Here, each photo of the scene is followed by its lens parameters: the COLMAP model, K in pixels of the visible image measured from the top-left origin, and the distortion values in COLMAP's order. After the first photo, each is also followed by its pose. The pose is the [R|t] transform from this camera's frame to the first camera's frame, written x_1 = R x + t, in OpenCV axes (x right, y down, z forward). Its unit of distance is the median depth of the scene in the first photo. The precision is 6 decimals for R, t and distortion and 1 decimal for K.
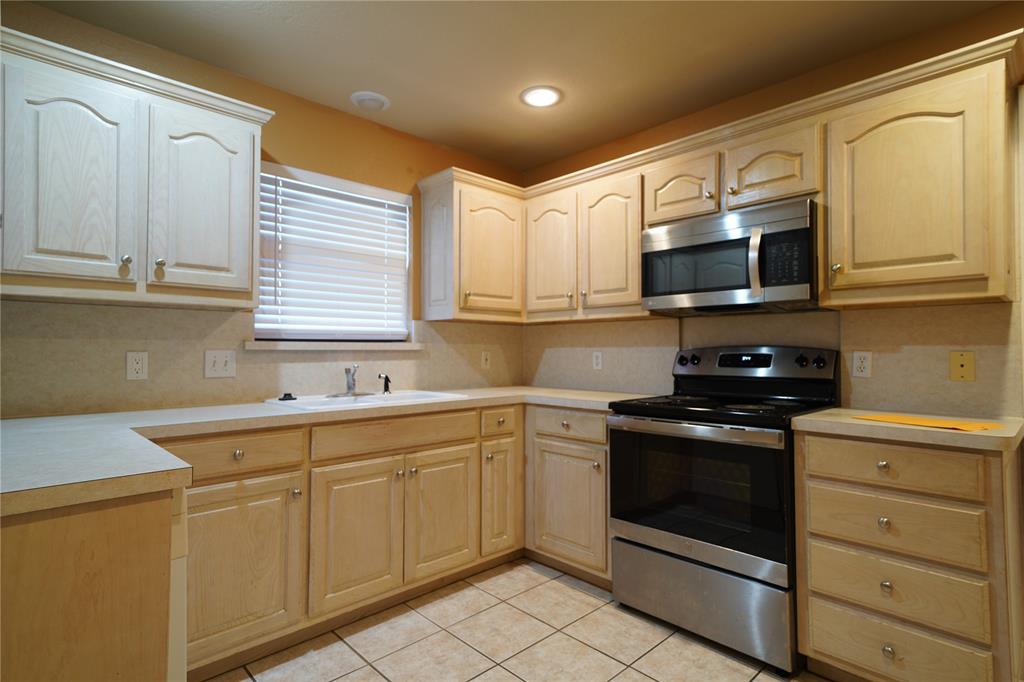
lens RADIAL K [[524.2, 0, 512.0], [0, 524.2, 341.0], [0, 0, 1]] dist [0.018517, 0.000758]
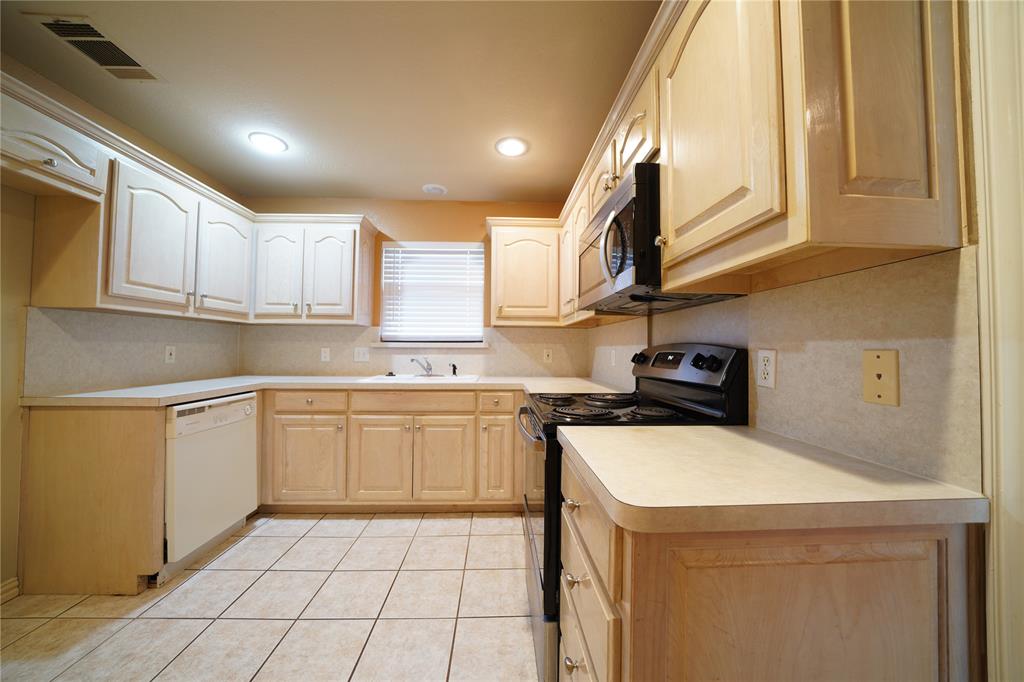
lens RADIAL K [[355.5, 0, 510.2], [0, 355.5, 338.9], [0, 0, 1]] dist [-0.028887, 0.003628]
pose [[0.749740, -0.013901, -0.661587, 0.643713], [0.006492, 0.999886, -0.013652, 0.008137], [0.661701, 0.005940, 0.749745, 0.385090]]
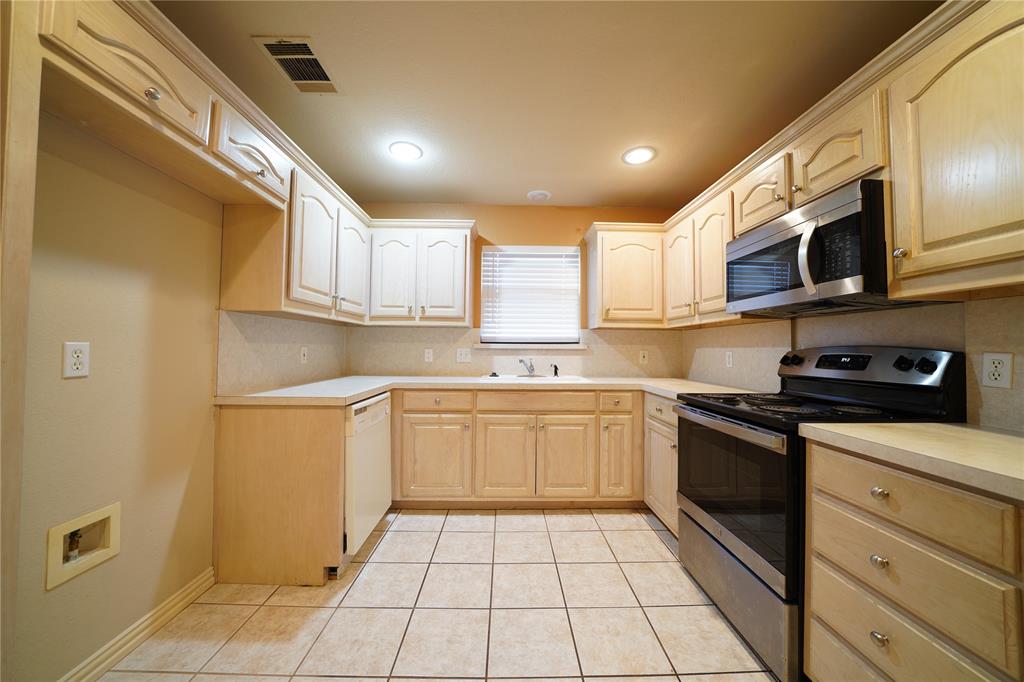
lens RADIAL K [[355.5, 0, 510.2], [0, 355.5, 338.9], [0, 0, 1]] dist [-0.028887, 0.003628]
pose [[0.735603, -0.013416, -0.677280, 0.431385], [0.004669, 0.999881, -0.014736, 0.002730], [0.677397, 0.007677, 0.735577, 0.150005]]
